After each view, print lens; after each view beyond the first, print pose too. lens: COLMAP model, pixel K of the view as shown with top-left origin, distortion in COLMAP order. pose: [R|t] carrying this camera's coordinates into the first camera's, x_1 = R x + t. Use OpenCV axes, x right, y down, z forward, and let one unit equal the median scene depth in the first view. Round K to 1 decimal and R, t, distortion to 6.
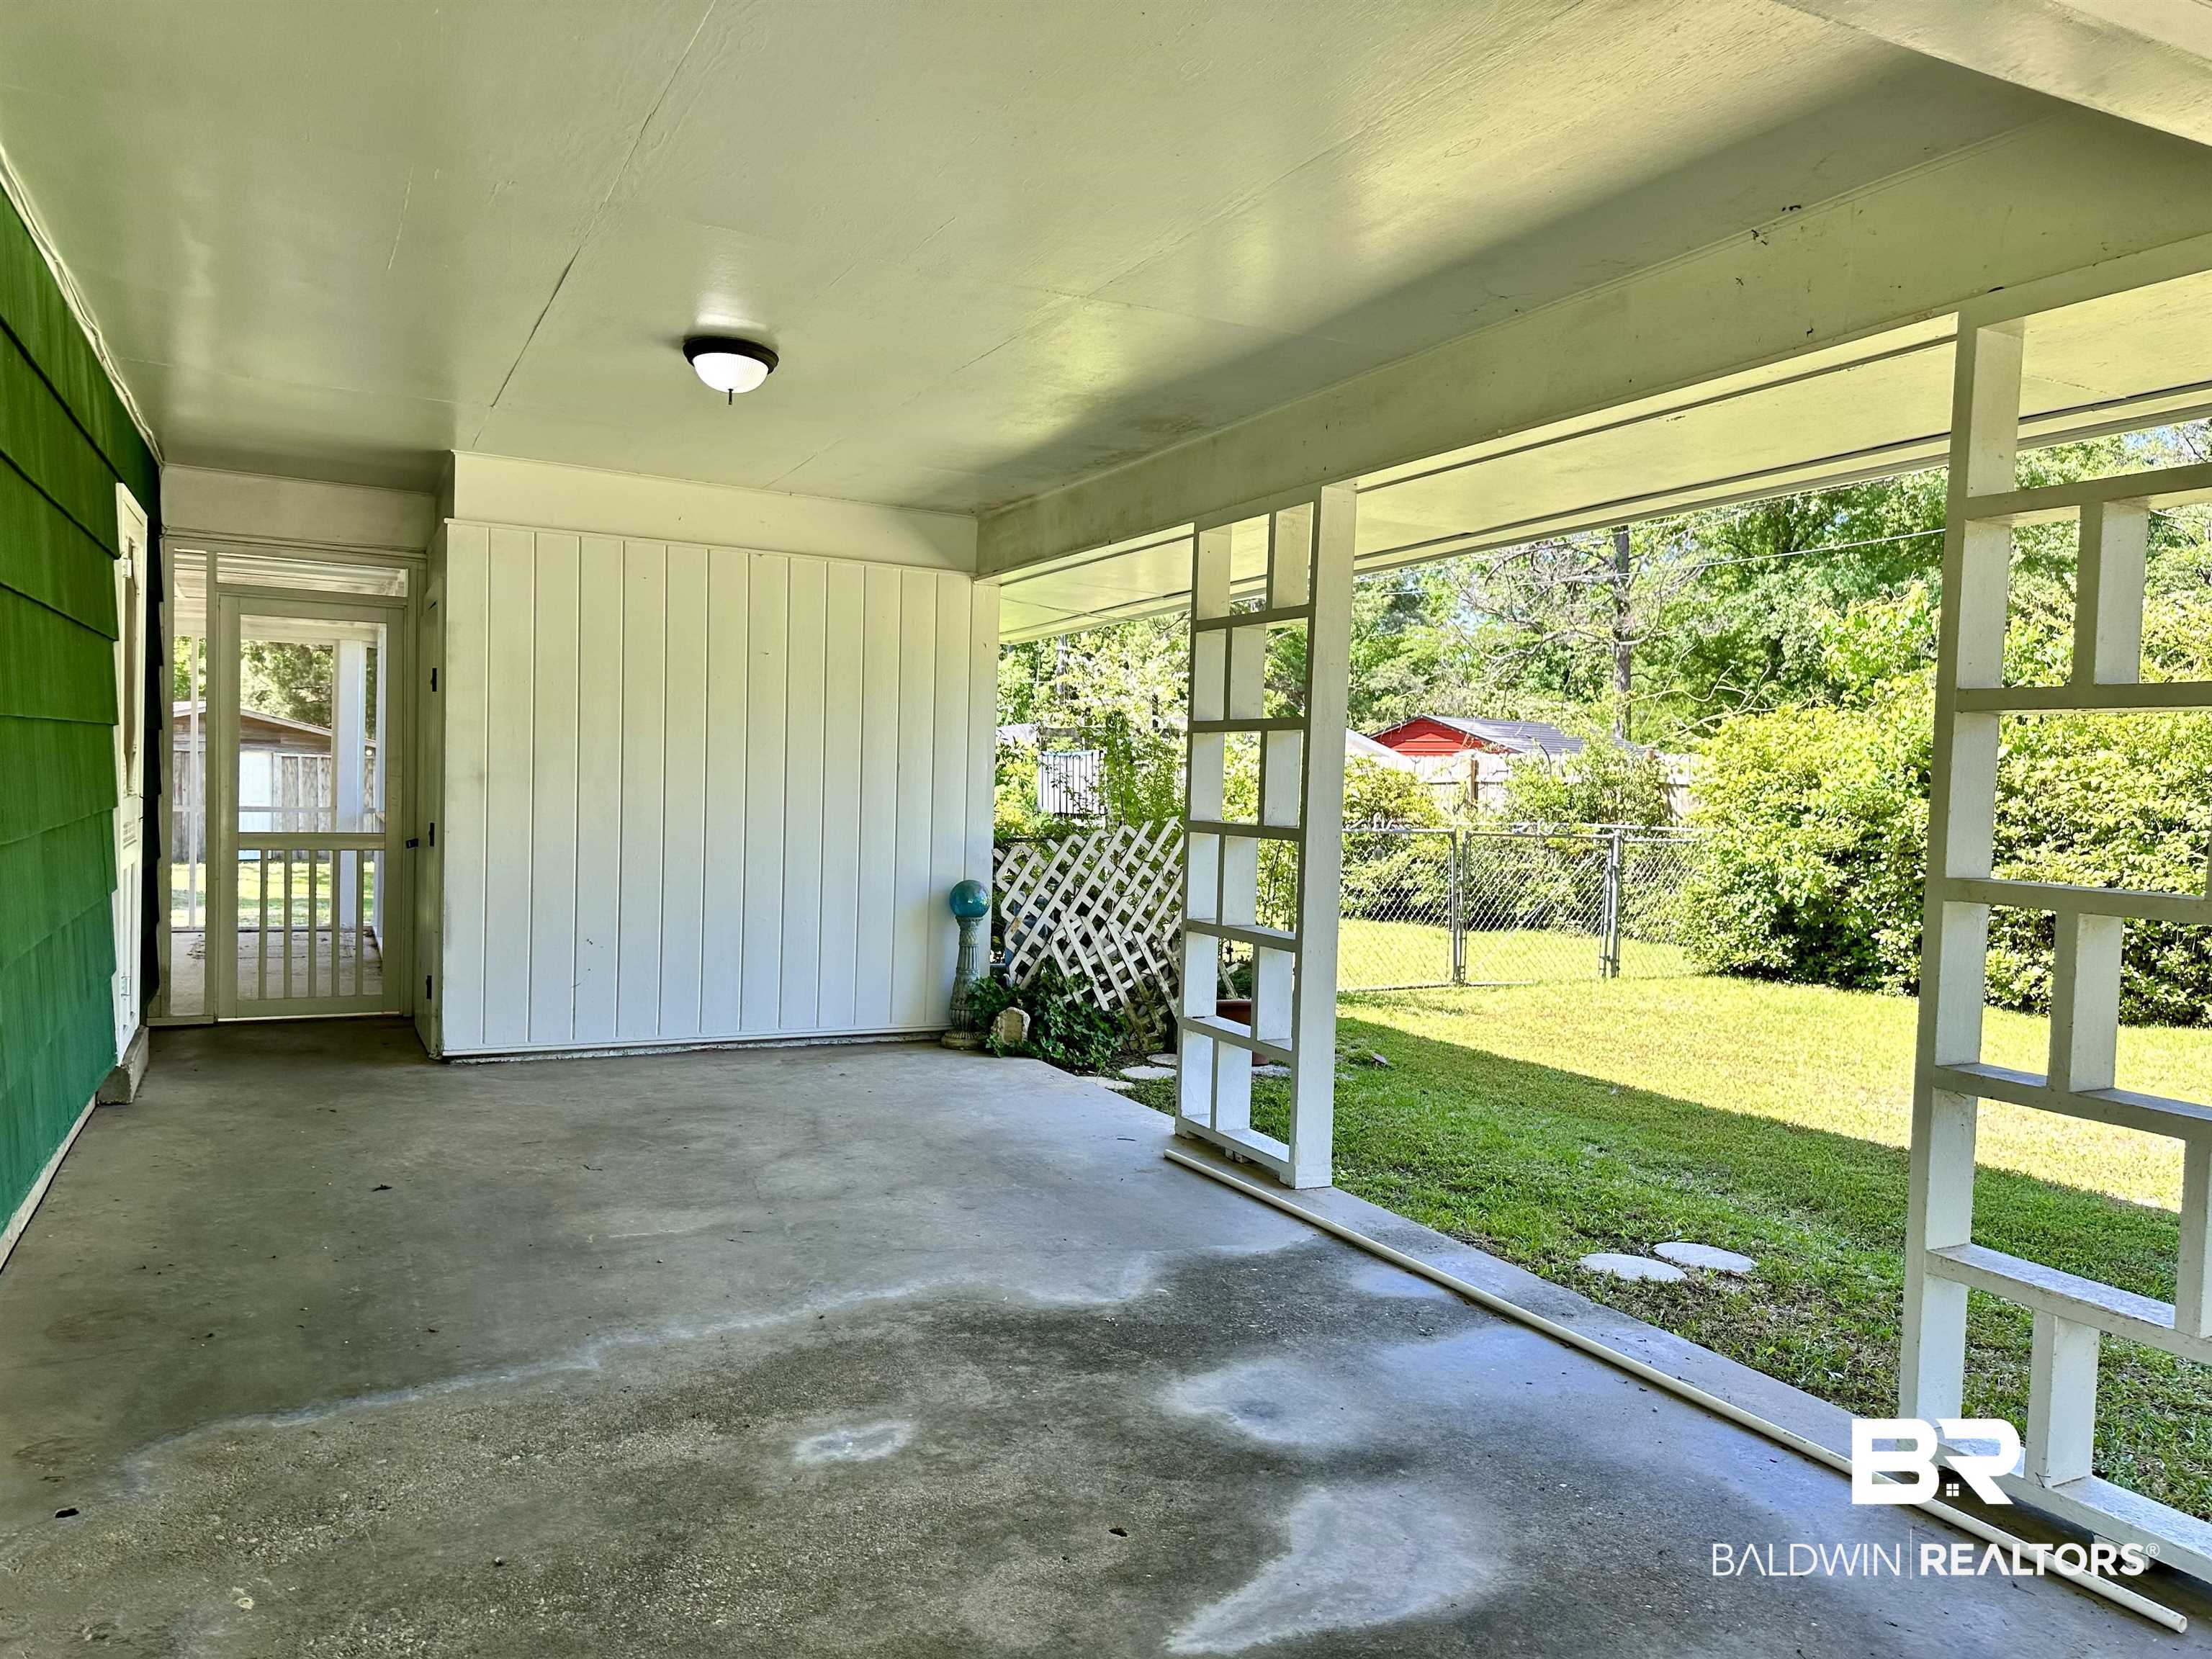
lens RADIAL K [[1512.4, 0, 1106.0], [0, 1512.4, 829.5], [0, 0, 1]] dist [0.038486, -0.056916]
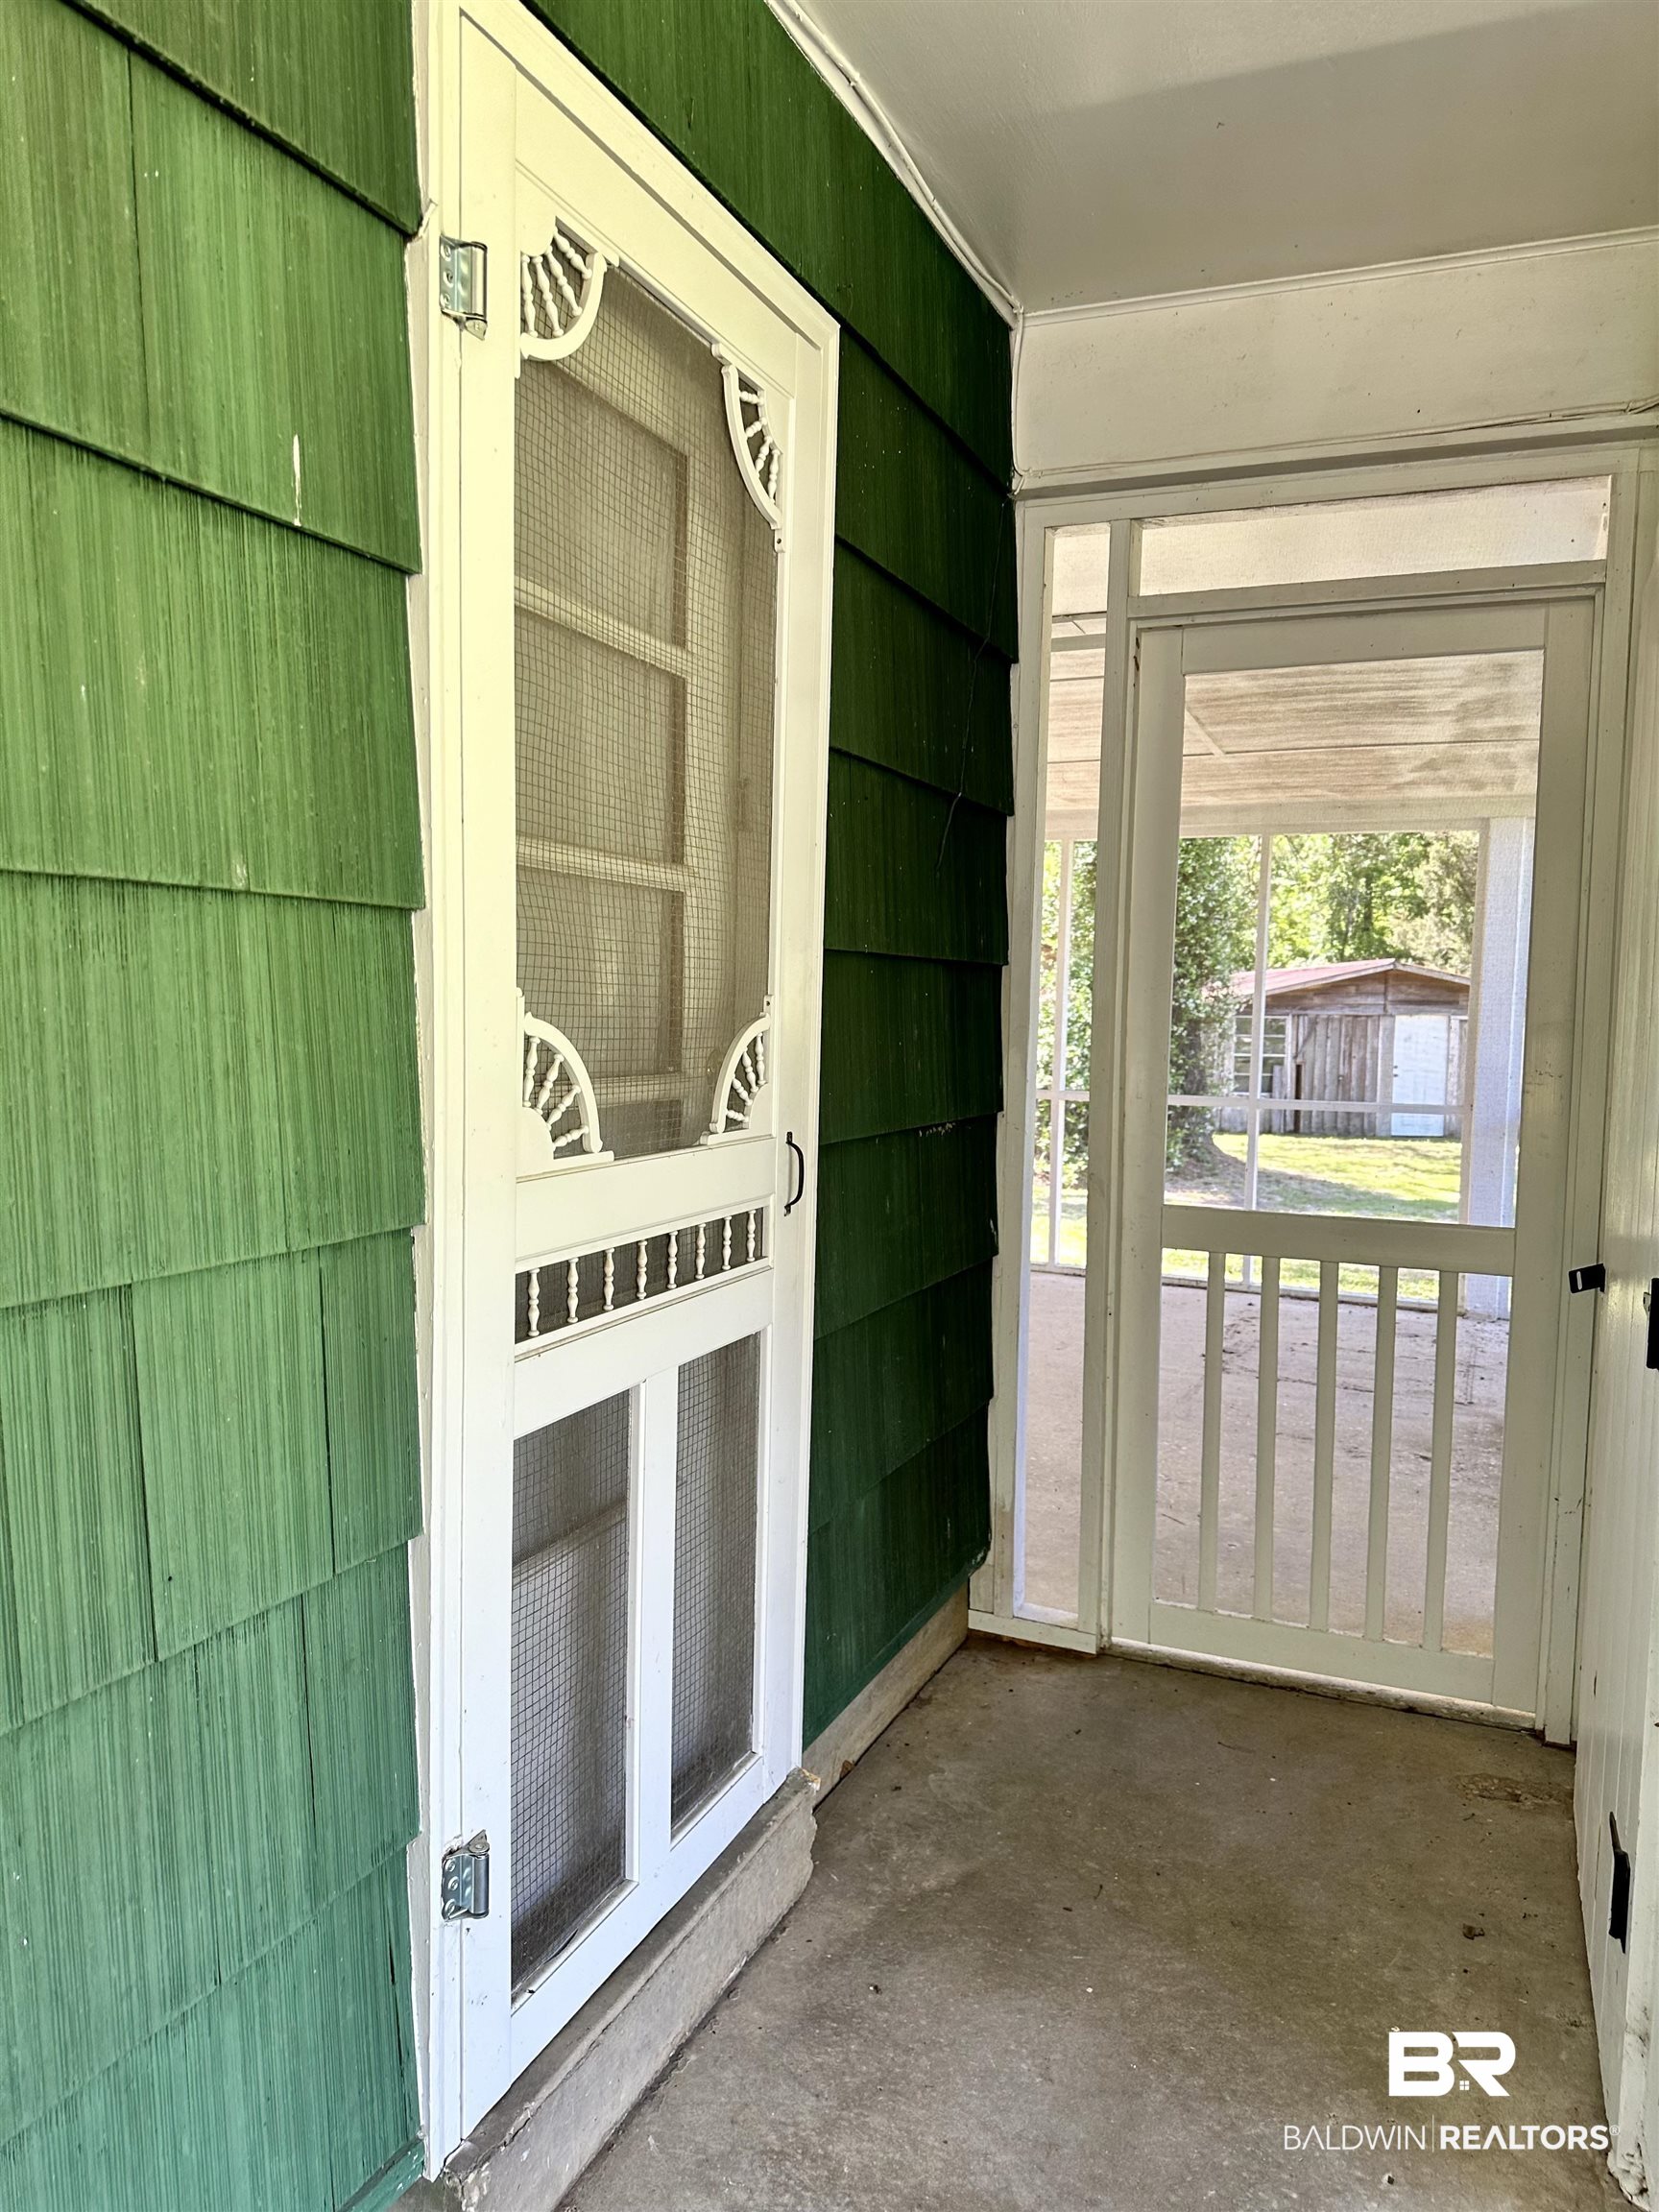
lens RADIAL K [[1512.4, 0, 829.5], [0, 1512.4, 1106.0], [0, 0, 1]] dist [0.038486, -0.056916]
pose [[0.619683, 0.043646, -0.783638, -0.305930], [-0.036627, 0.998973, 0.026676, -0.033302], [0.783997, 0.012171, 0.620645, 0.674703]]
